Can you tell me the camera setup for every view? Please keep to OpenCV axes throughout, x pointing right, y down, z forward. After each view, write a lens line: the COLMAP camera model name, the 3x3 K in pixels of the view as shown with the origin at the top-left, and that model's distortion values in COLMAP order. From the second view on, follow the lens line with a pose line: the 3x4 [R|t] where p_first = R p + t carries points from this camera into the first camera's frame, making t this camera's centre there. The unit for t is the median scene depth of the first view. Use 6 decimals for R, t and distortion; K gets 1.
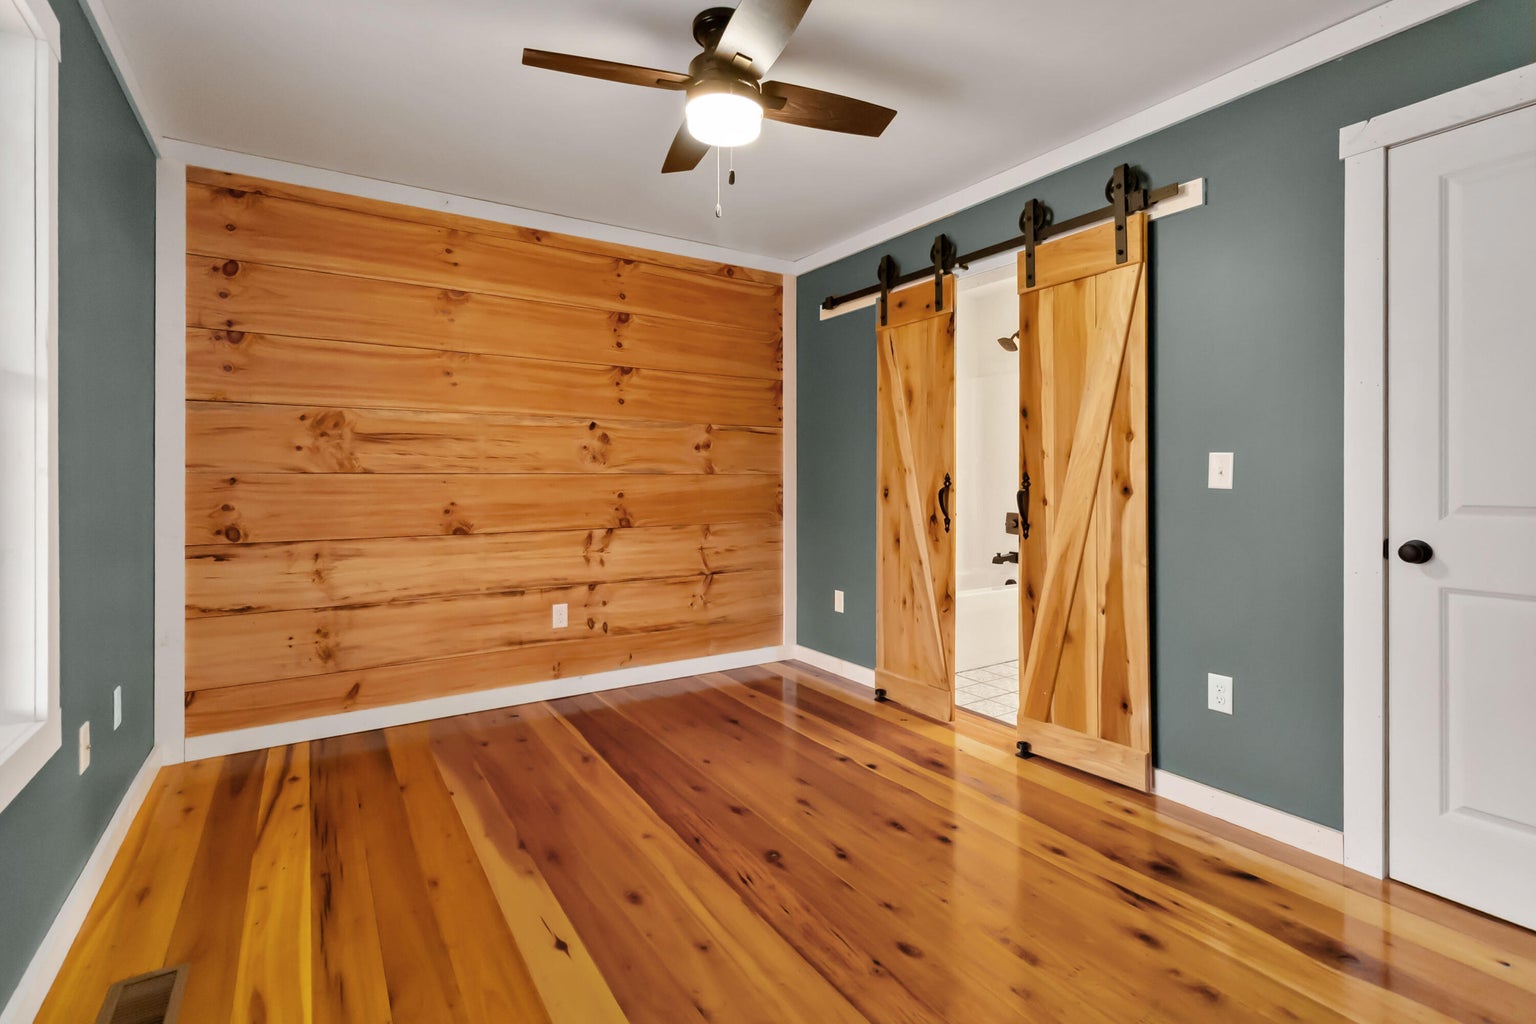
lens RADIAL K [[716.6, 0, 774.6], [0, 716.6, 481.6], [0, 0, 1]] dist [0.001085, 0.001066]
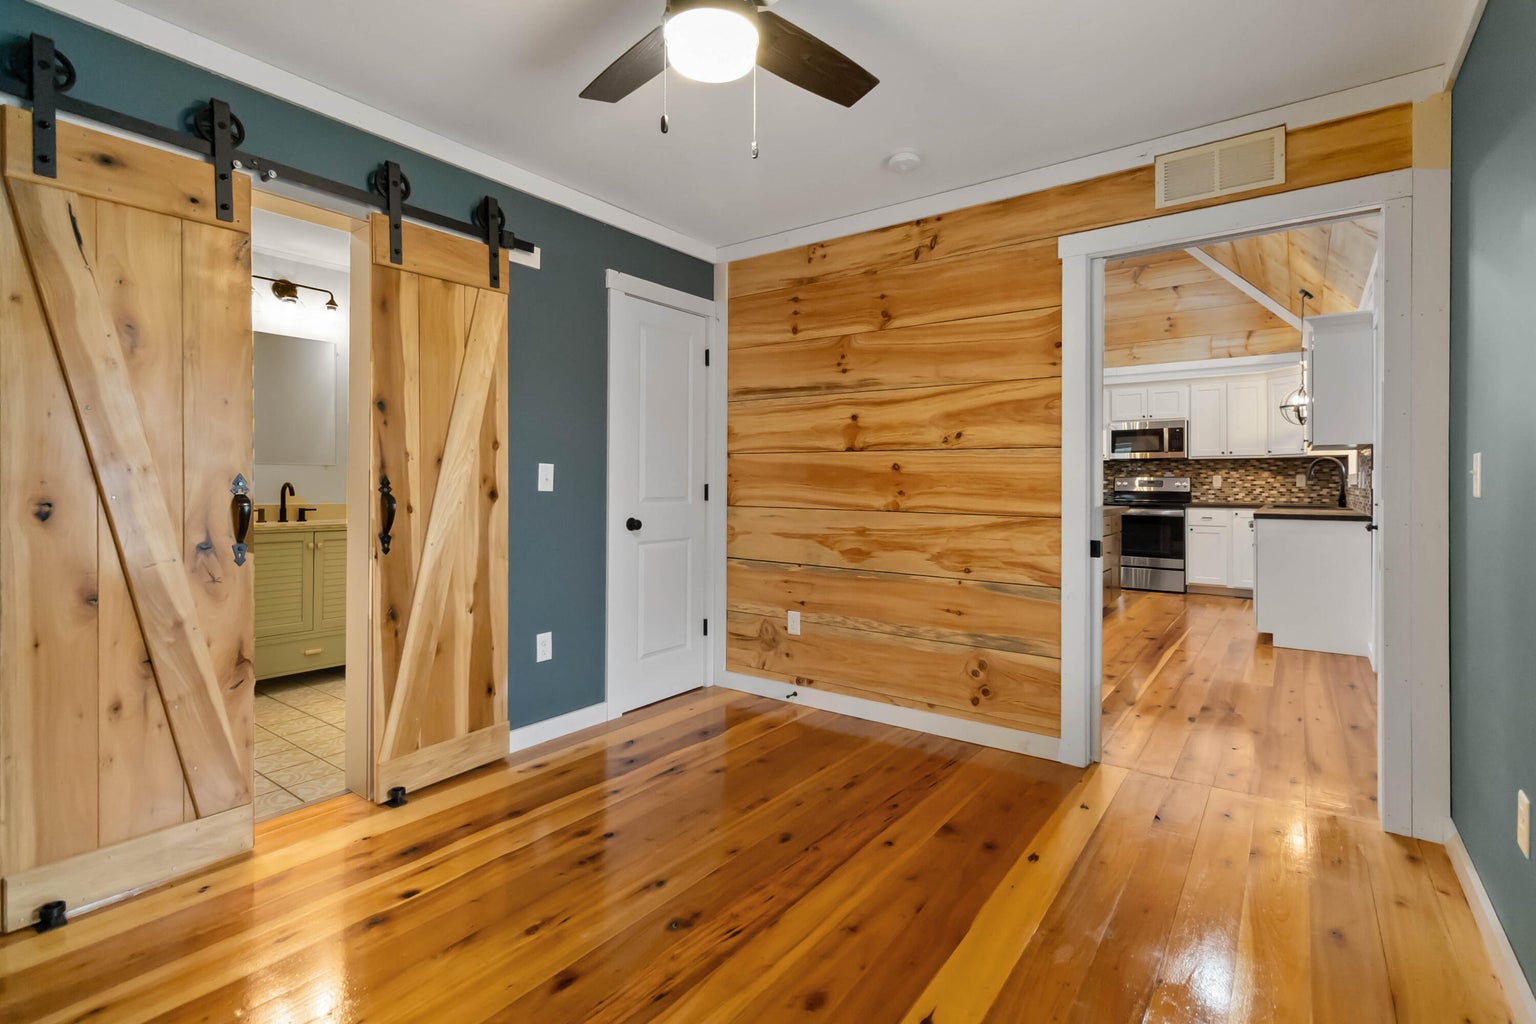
lens RADIAL K [[720.7, 0, 768.2], [0, 720.7, 486.2], [0, 0, 1]] dist [-0.000116, 0.000074]
pose [[-0.351998, -0.003221, 0.935995, -0.695004], [0.002088, 0.999989, 0.004227, -0.003643], [-0.935999, 0.003443, -0.351987, 0.989656]]
